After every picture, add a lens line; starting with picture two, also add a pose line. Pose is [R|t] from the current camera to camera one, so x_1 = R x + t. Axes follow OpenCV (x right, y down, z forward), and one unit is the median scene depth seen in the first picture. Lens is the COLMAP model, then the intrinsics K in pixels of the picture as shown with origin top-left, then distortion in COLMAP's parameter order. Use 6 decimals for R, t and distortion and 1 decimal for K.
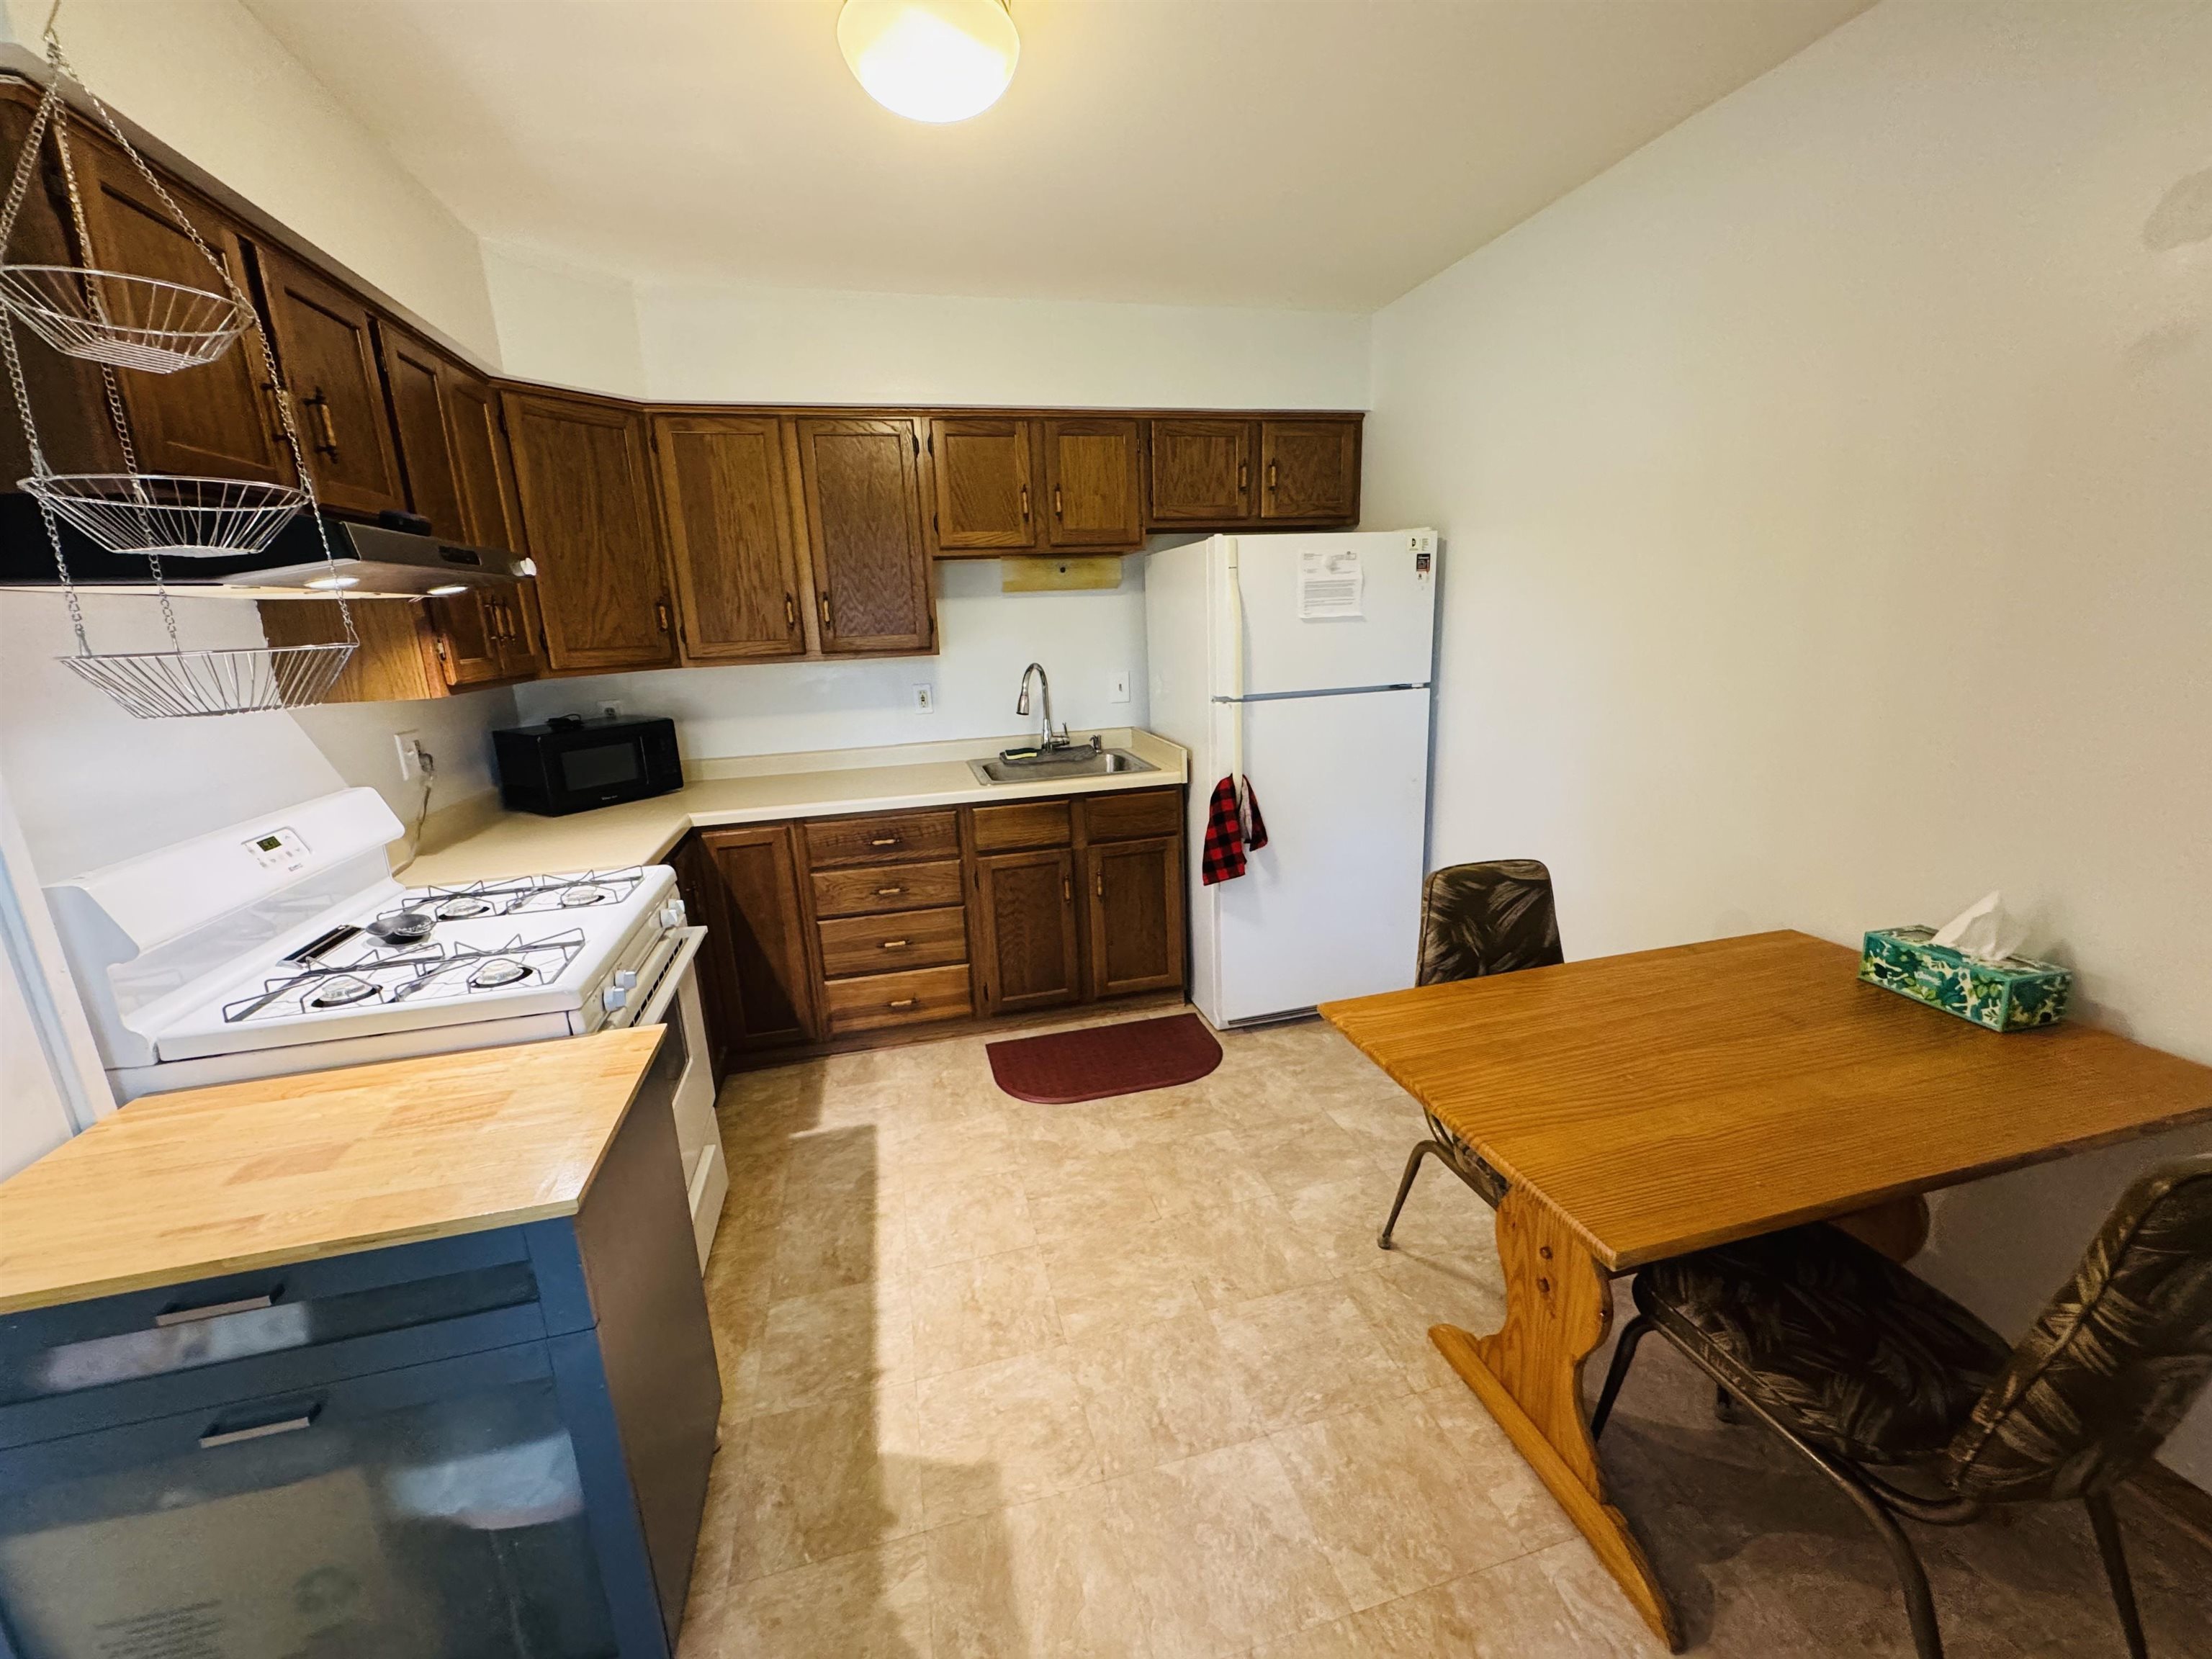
lens RADIAL K [[878.4, 0, 1107.3], [0, 878.4, 833.9], [0, 0, 1]] dist [0.001019, 0.000155]
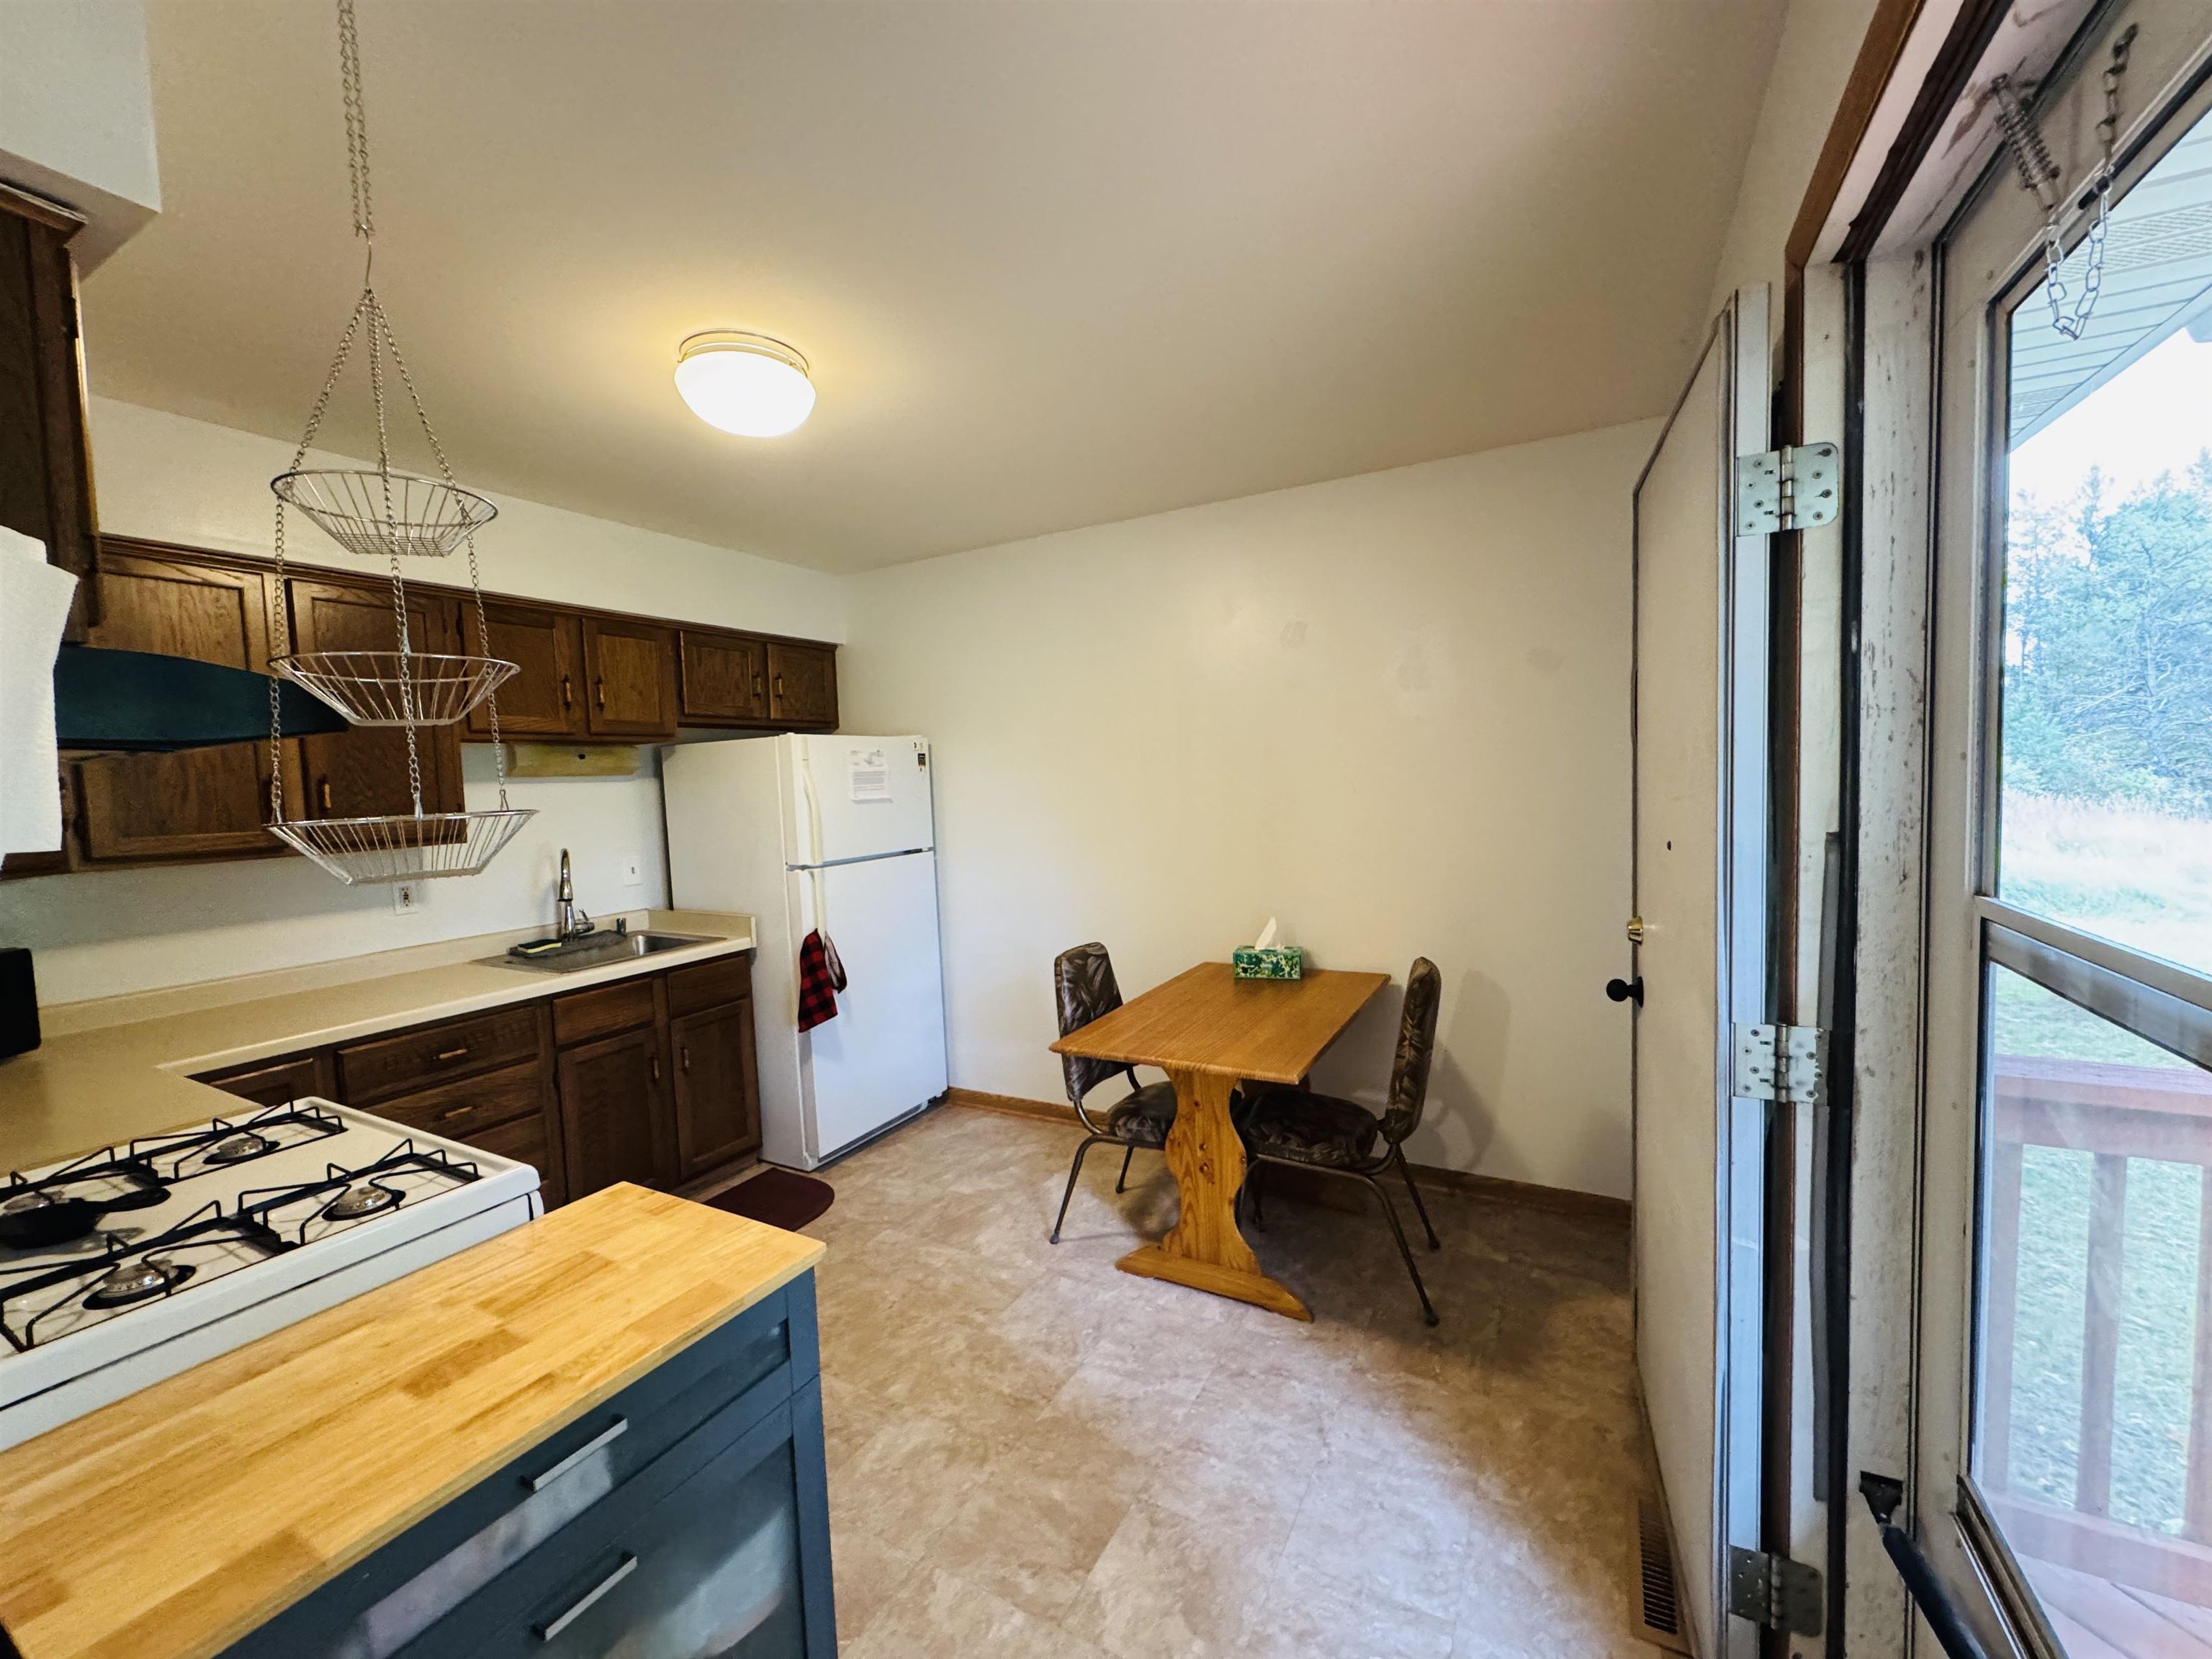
lens RADIAL K [[878.4, 0, 1107.3], [0, 878.4, 833.9], [0, 0, 1]] dist [0.001019, 0.000155]
pose [[0.682849, -0.035071, 0.729717, -0.430083], [0.189151, 0.973274, -0.130226, 0.032215], [-0.705648, 0.226952, 0.671233, -0.083000]]
